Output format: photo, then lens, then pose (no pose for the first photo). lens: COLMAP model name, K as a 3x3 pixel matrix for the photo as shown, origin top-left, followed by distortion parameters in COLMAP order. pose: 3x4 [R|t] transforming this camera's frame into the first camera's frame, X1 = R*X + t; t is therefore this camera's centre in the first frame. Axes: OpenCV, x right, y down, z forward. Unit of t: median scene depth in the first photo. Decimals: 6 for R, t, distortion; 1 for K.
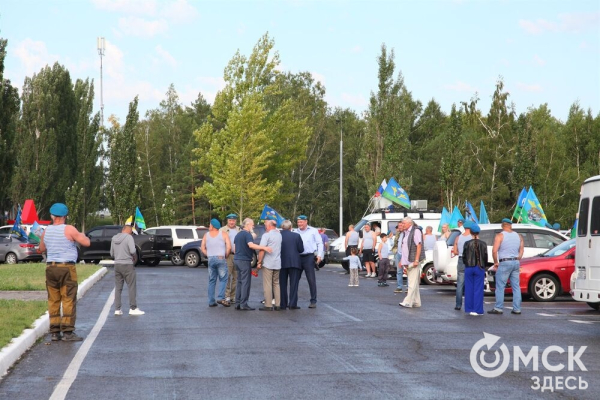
lens RADIAL K [[1330.2, 0, 300.0], [0, 1330.2, 200.0], [0, 0, 1]] dist [0.443251, 0.139391]
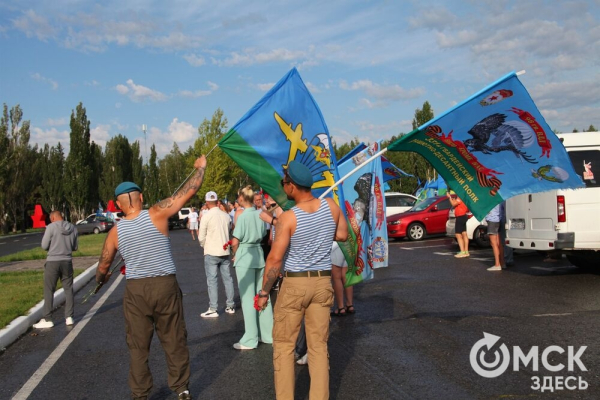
lens RADIAL K [[1330.2, 0, 300.0], [0, 1330.2, 200.0], [0, 0, 1]] dist [0.443251, 0.139391]
pose [[0.997734, -0.067165, -0.003870, 0.091571], [0.067225, 0.997568, 0.018424, -0.017667], [0.002623, -0.018643, 0.999823, -0.966760]]
